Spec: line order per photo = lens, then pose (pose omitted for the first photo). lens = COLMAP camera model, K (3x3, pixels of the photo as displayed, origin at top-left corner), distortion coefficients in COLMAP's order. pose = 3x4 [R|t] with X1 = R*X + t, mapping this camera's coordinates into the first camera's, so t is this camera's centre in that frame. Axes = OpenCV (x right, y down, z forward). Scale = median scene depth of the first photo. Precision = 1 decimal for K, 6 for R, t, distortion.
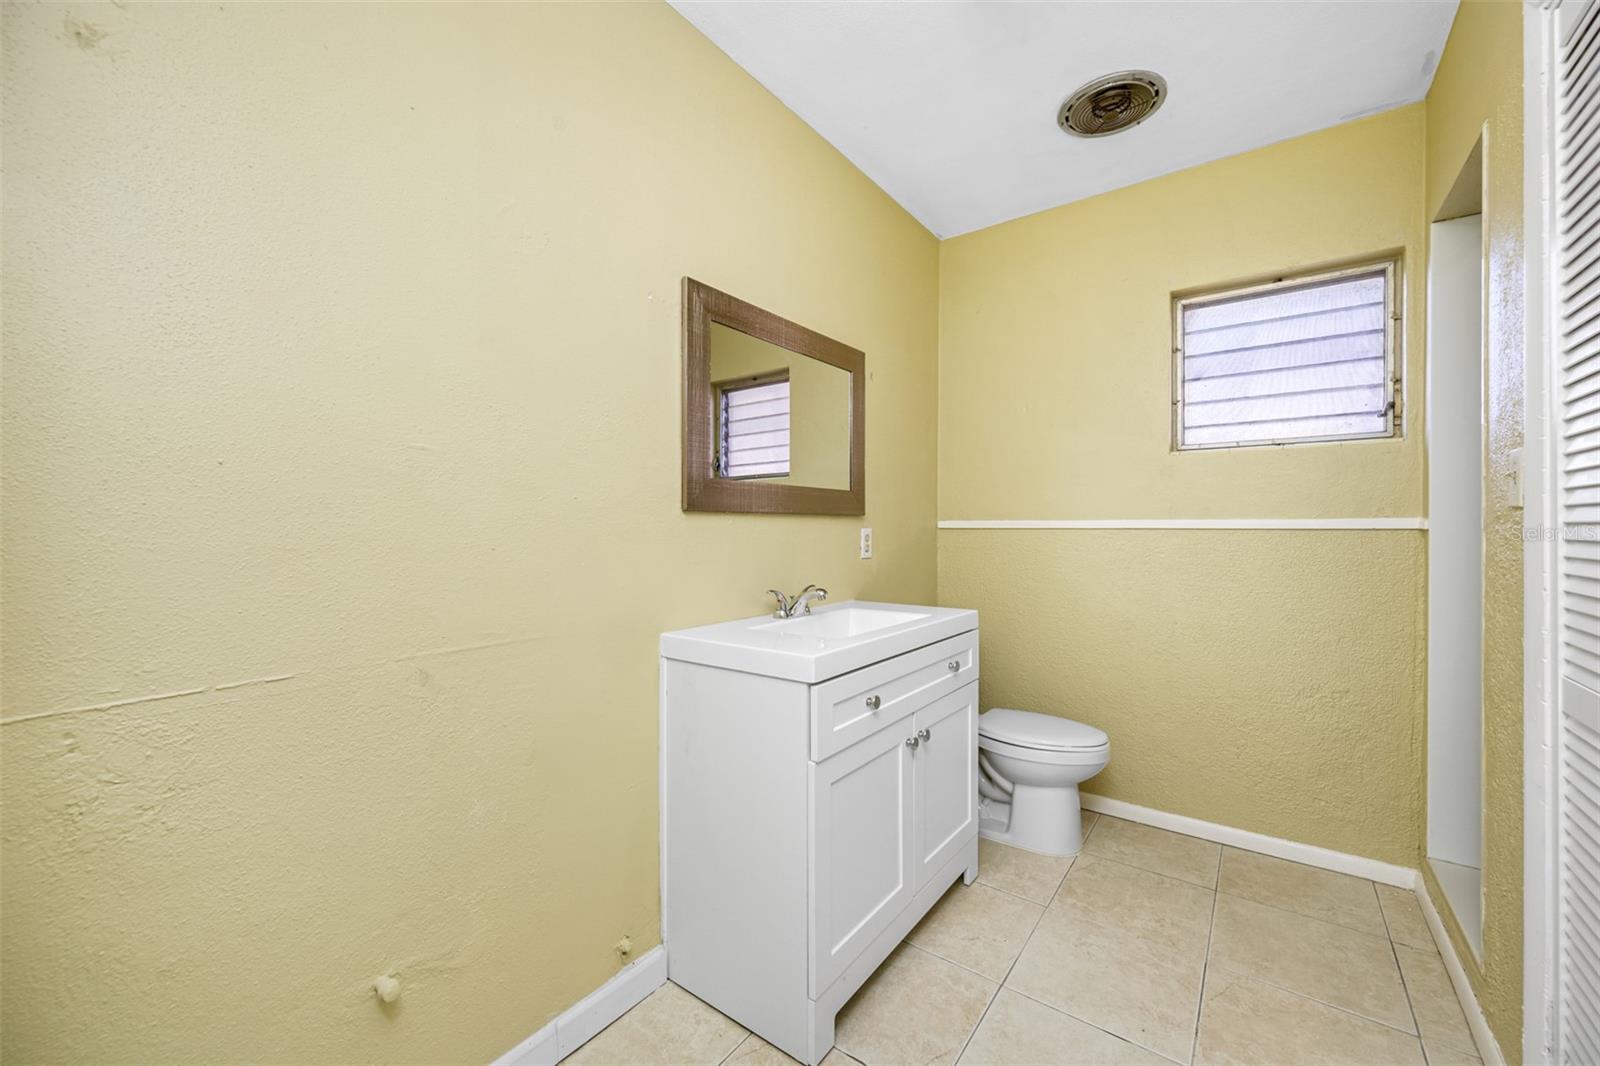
lens RADIAL K [[627.9, 0, 802.4], [0, 627.9, 536.9], [0, 0, 1]] dist [-0.001157, -0.000052]
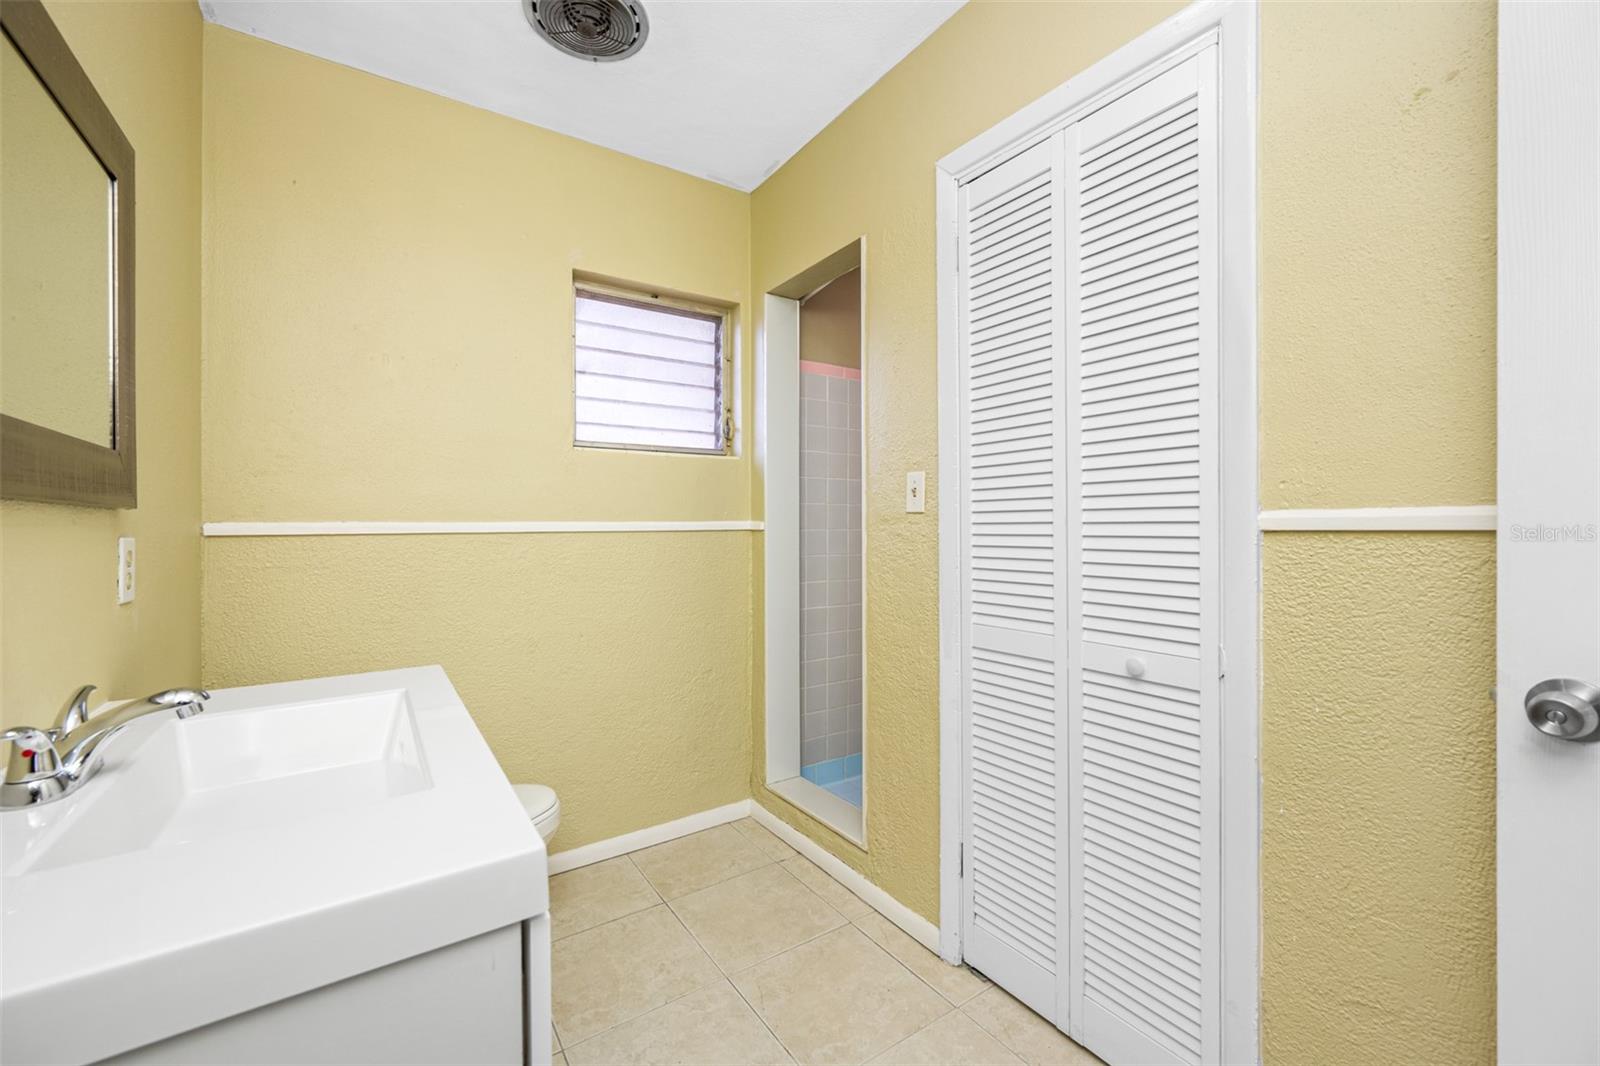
lens RADIAL K [[644.0, 0, 800.0], [0, 644.0, 533.0], [0, 0, 1]] dist [-0.001172, 0.000003]
pose [[0.330772, -0.011063, 0.943646, -0.195098], [0.024428, 0.999697, 0.003157, -0.007076], [-0.943395, 0.022007, 0.330942, 0.427557]]
